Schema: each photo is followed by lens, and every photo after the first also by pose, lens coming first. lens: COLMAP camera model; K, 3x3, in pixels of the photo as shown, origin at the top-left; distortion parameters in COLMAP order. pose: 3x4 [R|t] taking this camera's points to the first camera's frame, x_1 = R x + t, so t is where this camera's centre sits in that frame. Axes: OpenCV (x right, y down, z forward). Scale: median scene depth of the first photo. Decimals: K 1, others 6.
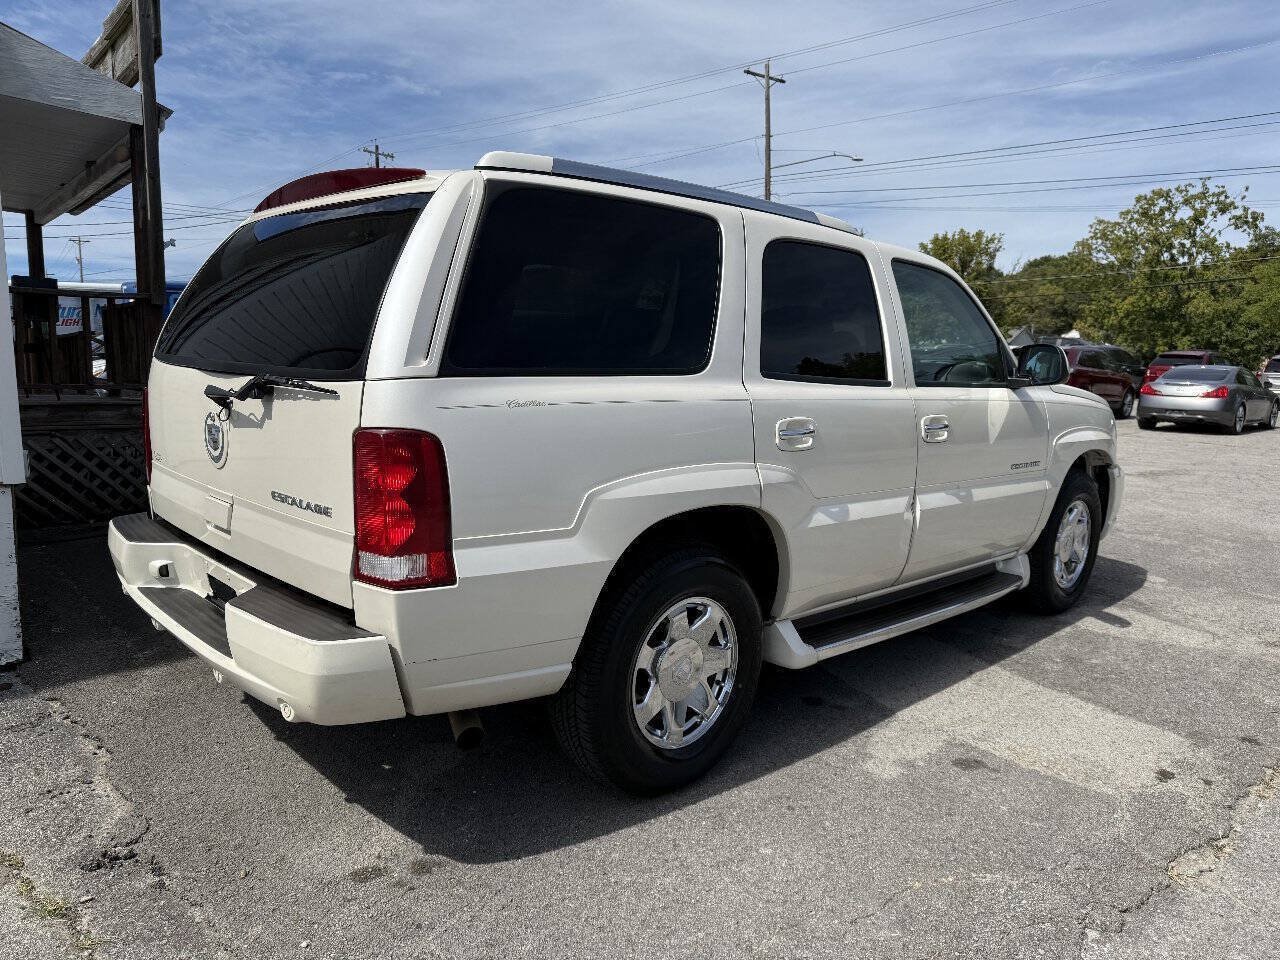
lens RADIAL K [[902.0, 0, 640.0], [0, 902.0, 480.0], [0, 0, 1]] dist [0.018043, -0.022430]
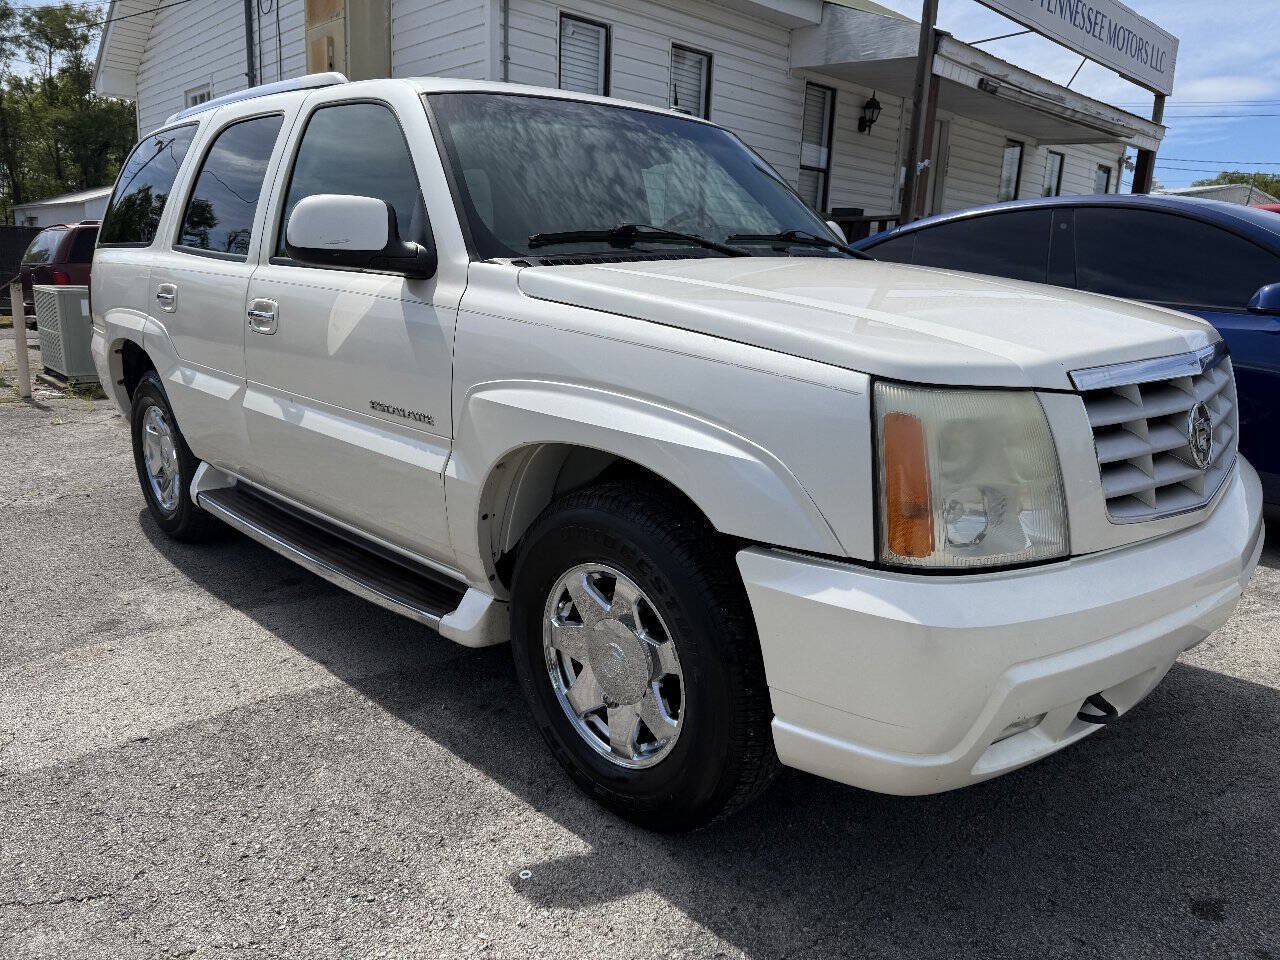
lens RADIAL K [[902.0, 0, 640.0], [0, 902.0, 480.0], [0, 0, 1]] dist [0.018043, -0.022430]
pose [[0.024251, 0.213448, -0.976653, 1.363543], [-0.160306, 0.965129, 0.206949, -0.161471], [0.986769, 0.151545, 0.057622, 1.525584]]
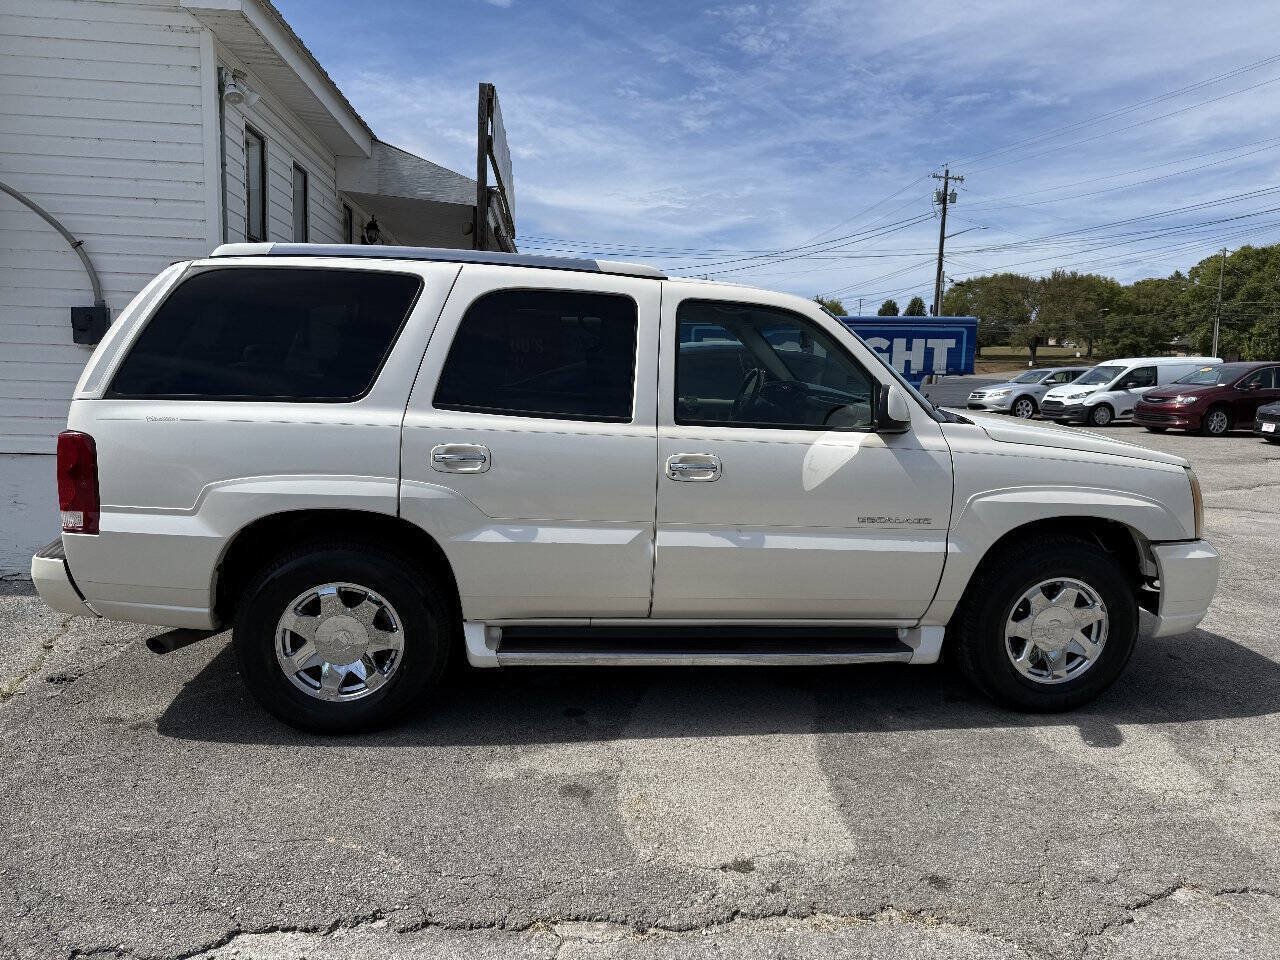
lens RADIAL K [[889.8, 0, 640.0], [0, 889.8, 480.0], [0, 0, 1]] dist [0.062113, -0.105863]
pose [[0.808358, 0.081095, -0.583079, 0.988280], [-0.094457, 0.995501, 0.007504, -0.052079], [0.581064, 0.049010, 0.812381, 0.202339]]
